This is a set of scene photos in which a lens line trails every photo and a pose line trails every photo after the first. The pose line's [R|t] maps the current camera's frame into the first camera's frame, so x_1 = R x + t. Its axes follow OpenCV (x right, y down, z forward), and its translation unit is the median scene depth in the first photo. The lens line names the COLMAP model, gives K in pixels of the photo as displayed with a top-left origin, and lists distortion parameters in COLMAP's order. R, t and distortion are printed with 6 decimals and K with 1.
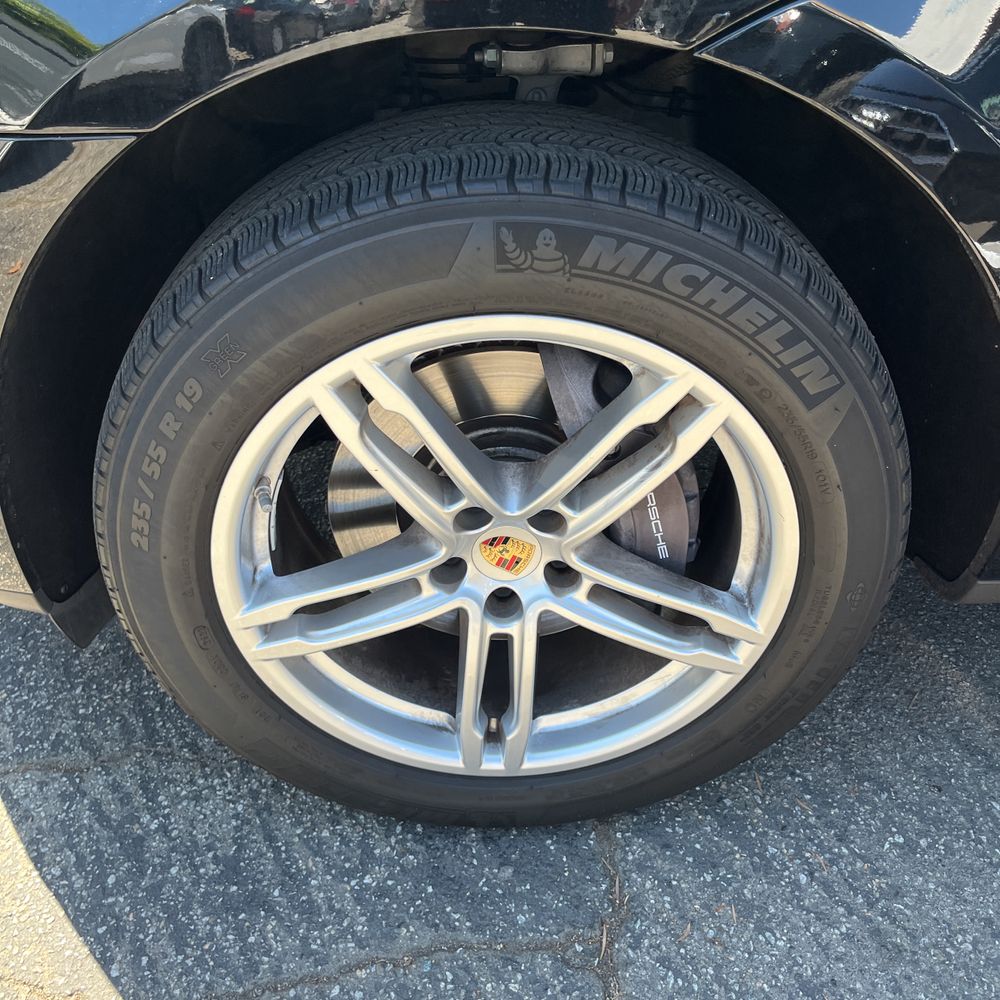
lens RADIAL K [[1015.9, 0, 517.2], [0, 1015.9, 492.6], [0, 0, 1]] dist [0.016889, -0.014976]
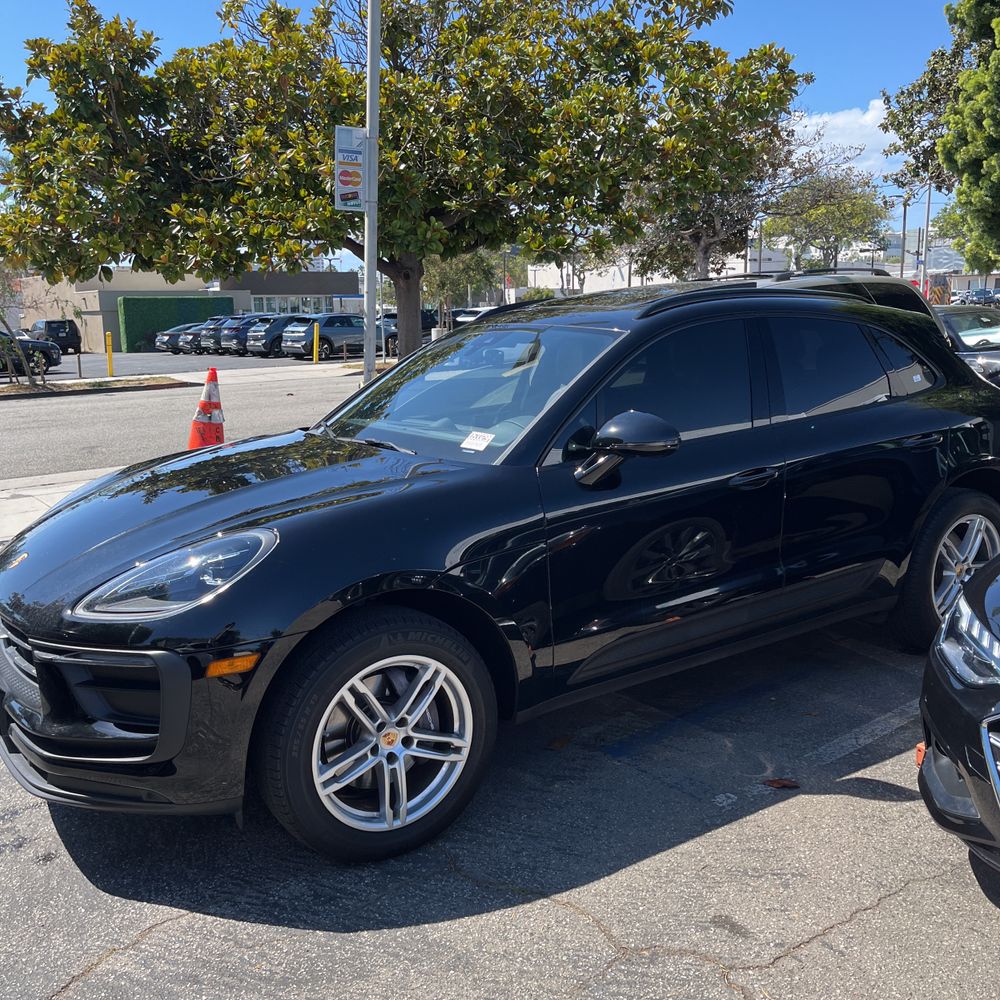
lens RADIAL K [[1015.9, 0, 517.2], [0, 1015.9, 492.6], [0, 0, 1]] dist [0.016889, -0.014976]
pose [[0.841671, -0.131884, 0.523638, -1.235100], [0.343916, 0.878528, -0.331527, 0.573582], [-0.416308, 0.459124, 0.784789, -2.001587]]
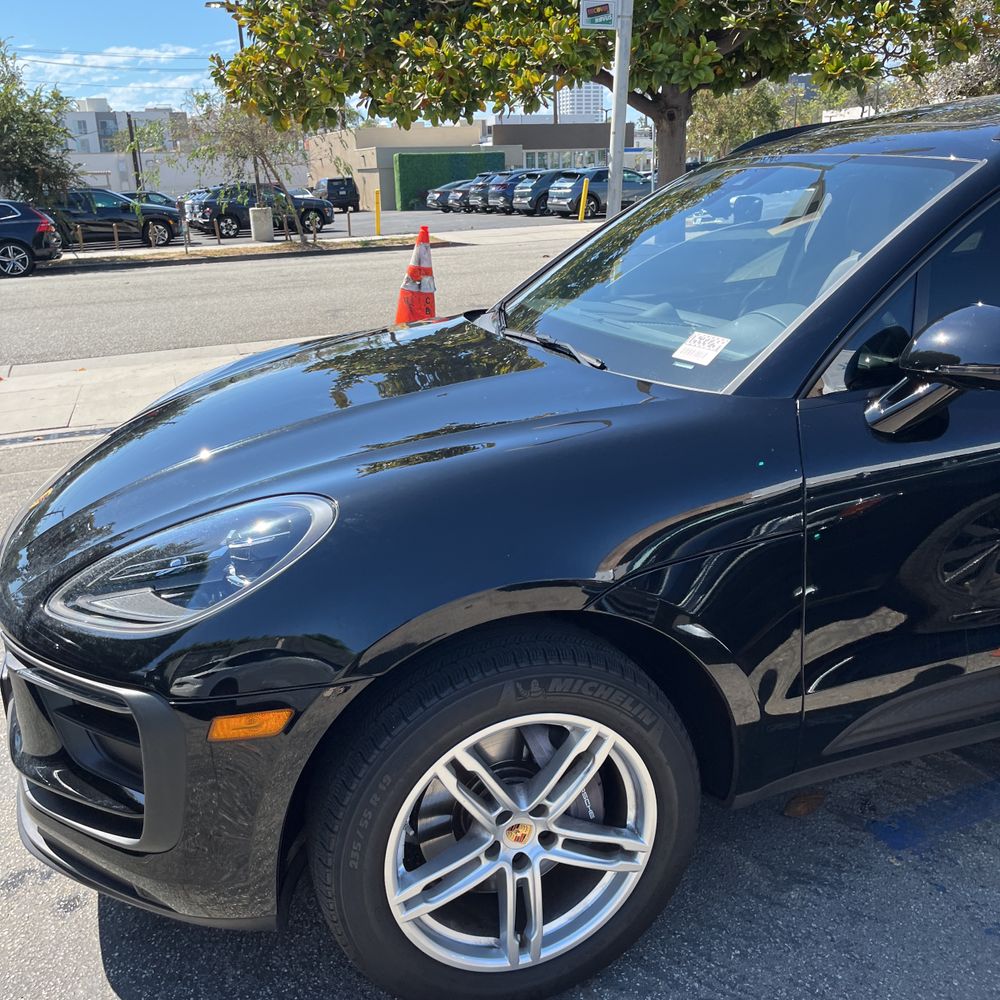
lens RADIAL K [[1015.8, 0, 515.6], [0, 1015.8, 499.0], [0, 0, 1]] dist [0.016629, 0.013171]
pose [[0.952996, -0.137134, 0.270172, -0.465033], [0.213670, 0.936397, -0.278397, 0.001003], [-0.214810, 0.323039, 0.921685, -1.038699]]
